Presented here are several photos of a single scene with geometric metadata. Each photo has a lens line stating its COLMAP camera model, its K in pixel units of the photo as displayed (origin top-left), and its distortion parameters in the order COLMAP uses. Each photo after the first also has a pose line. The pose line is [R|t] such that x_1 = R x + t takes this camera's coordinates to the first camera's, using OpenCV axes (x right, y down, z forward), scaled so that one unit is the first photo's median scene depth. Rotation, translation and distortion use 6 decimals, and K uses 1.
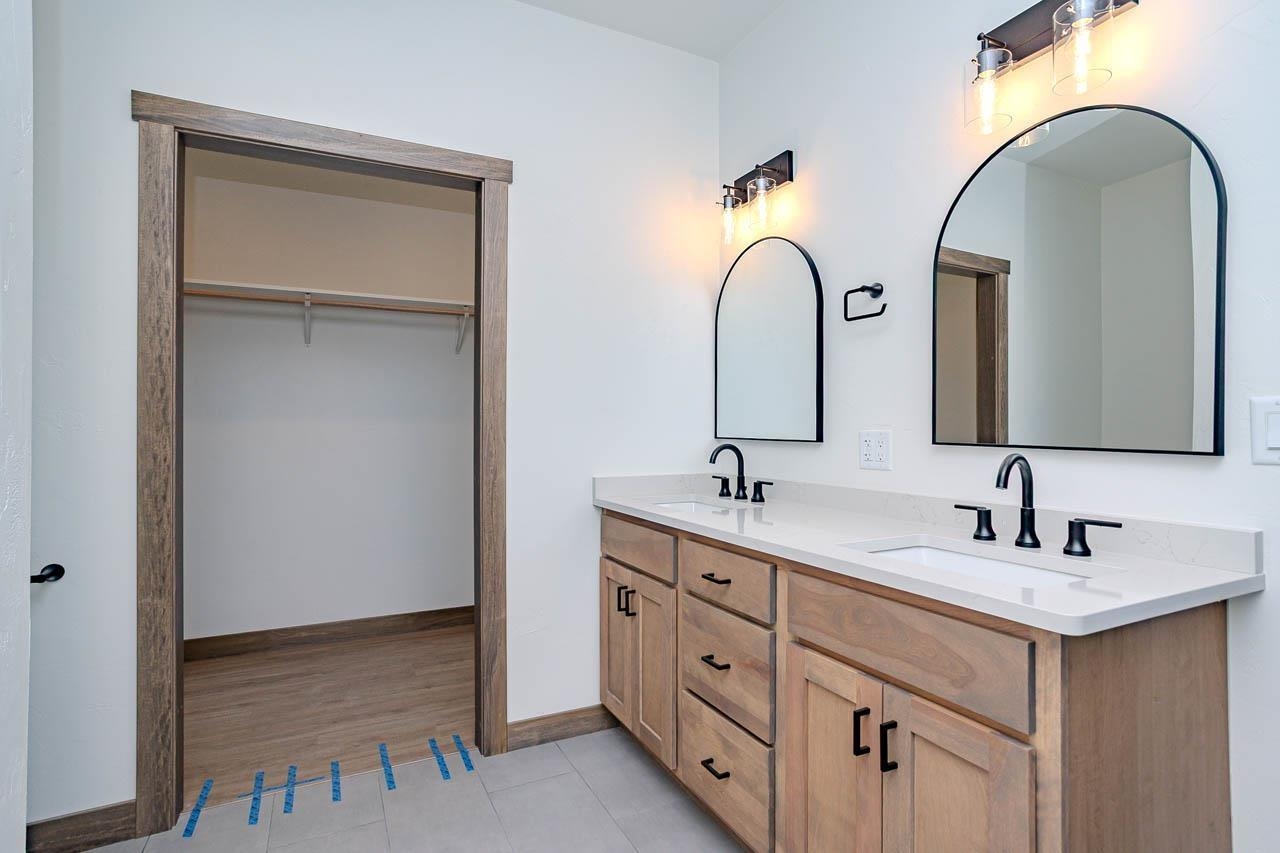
lens RADIAL K [[626.0, 0, 638.0], [0, 626.0, 427.6], [0, 0, 1]] dist [-0.016023, 0.000450]
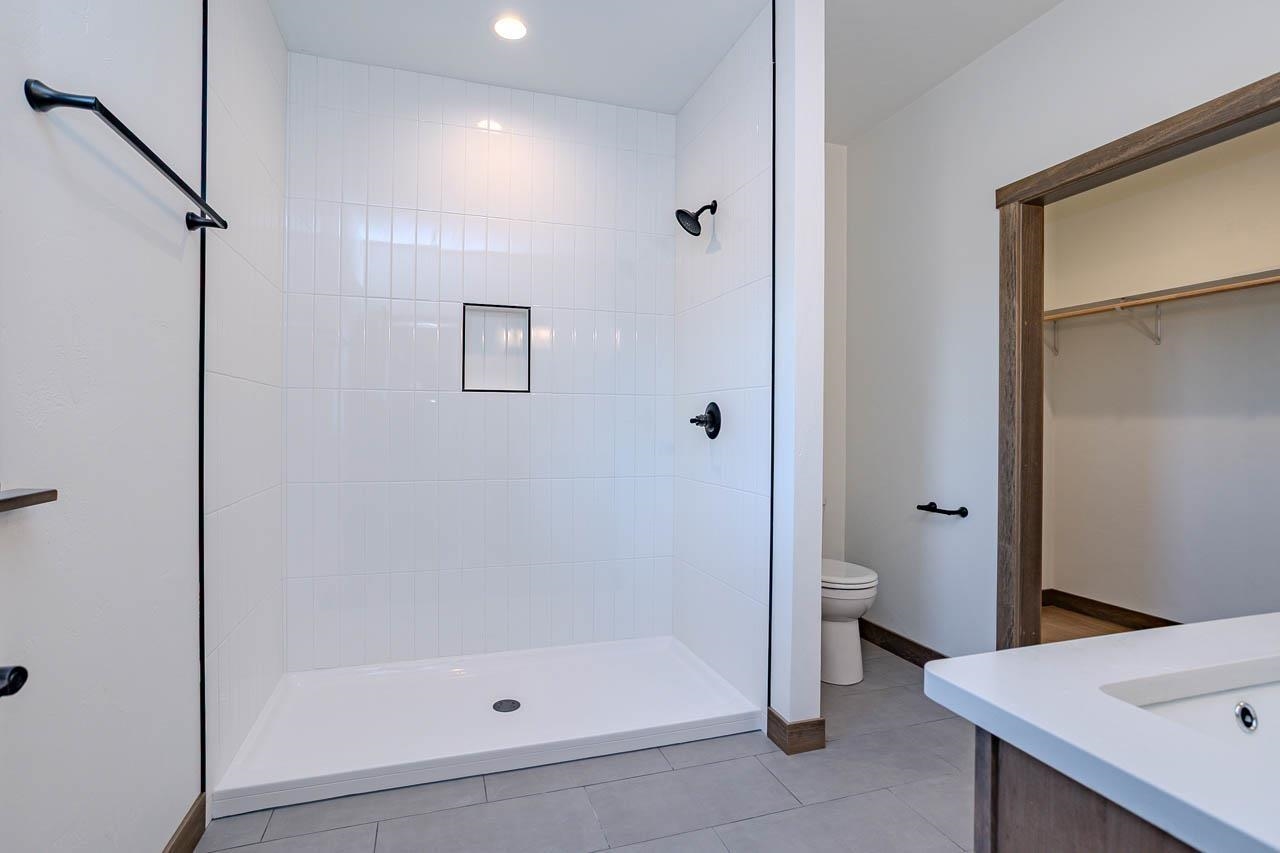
lens RADIAL K [[626.0, 0, 639.2], [0, 626.0, 425.7], [0, 0, 1]] dist [-0.016023, 0.000450]
pose [[-0.152257, -0.000368, -0.988341, 0.739452], [-0.000393, 1.000000, -0.000312, 0.008960], [0.988341, 0.000341, -0.152257, 0.390039]]
